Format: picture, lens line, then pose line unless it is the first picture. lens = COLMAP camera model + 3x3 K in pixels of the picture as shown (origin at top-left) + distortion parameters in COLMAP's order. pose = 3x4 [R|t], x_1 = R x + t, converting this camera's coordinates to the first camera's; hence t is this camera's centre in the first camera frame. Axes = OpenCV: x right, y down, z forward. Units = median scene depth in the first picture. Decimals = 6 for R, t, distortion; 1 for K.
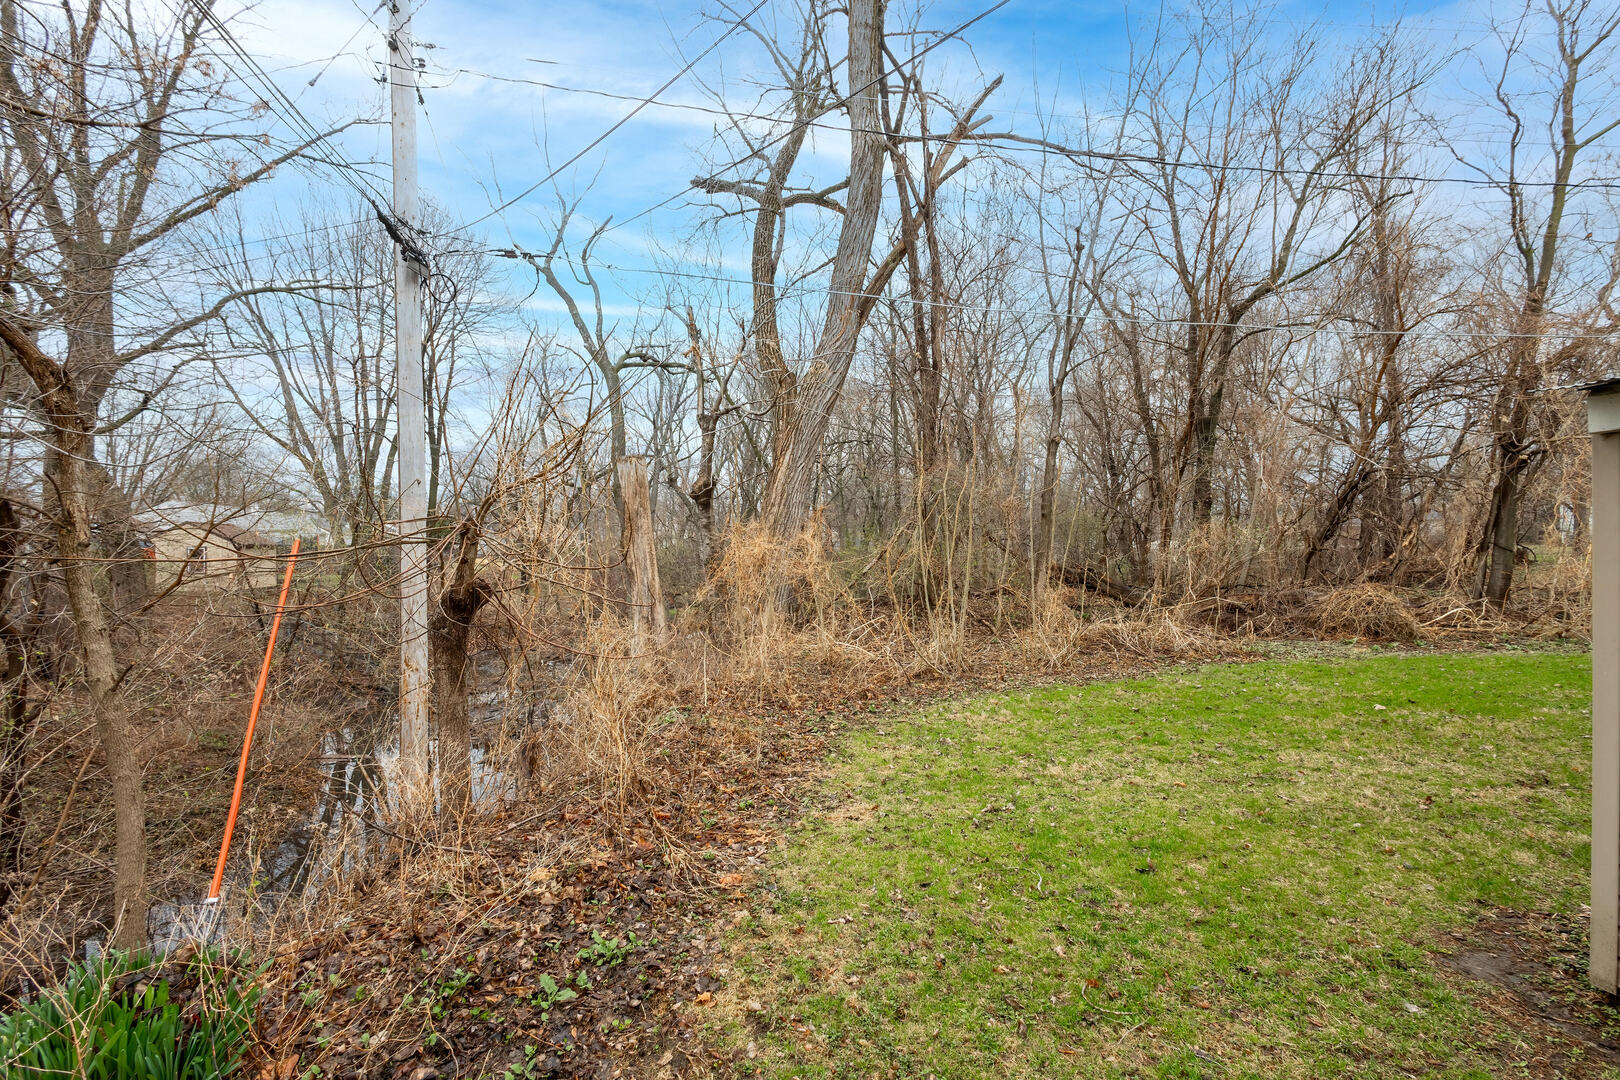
lens RADIAL K [[757.7, 0, 800.2], [0, 757.7, 546.3], [0, 0, 1]] dist [-0.000206, 0.000937]
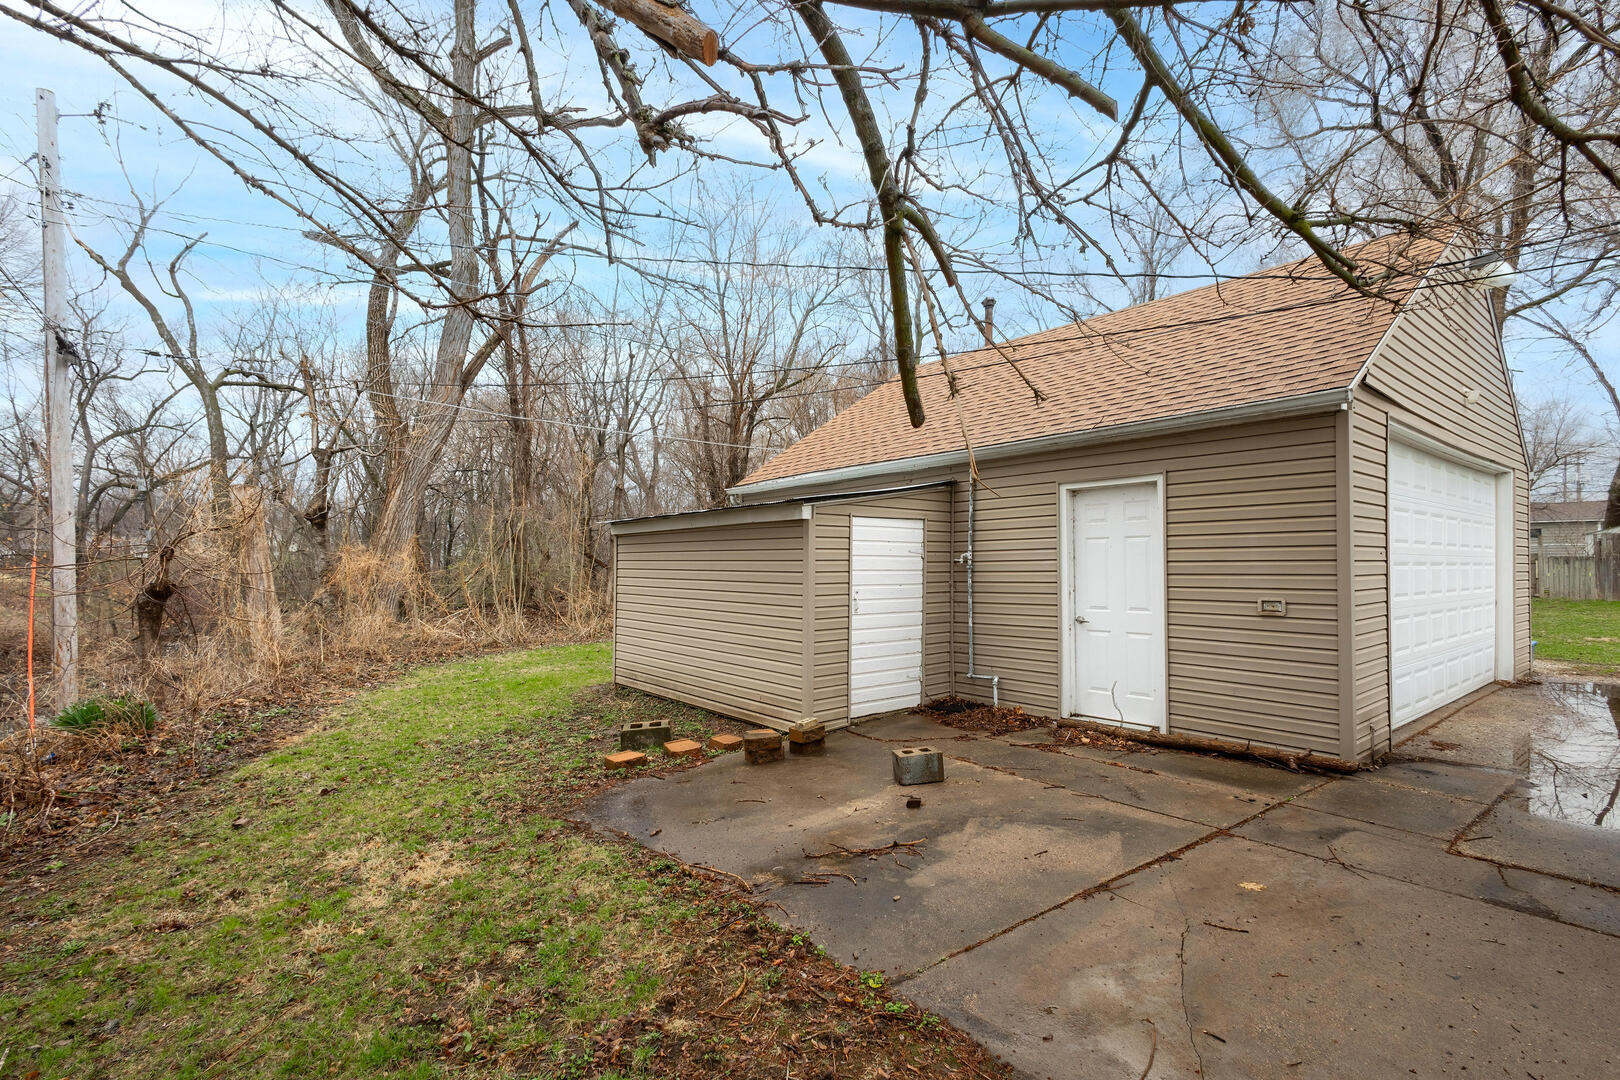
lens RADIAL K [[723.2, 0, 816.5], [0, 723.2, 576.4], [0, 0, 1]] dist [0.002712, 0.000159]
pose [[0.887986, -0.000466, 0.459870, 0.041437], [-0.008939, 0.999793, 0.018275, -0.003040], [-0.459784, -0.020338, 0.887798, -0.349527]]
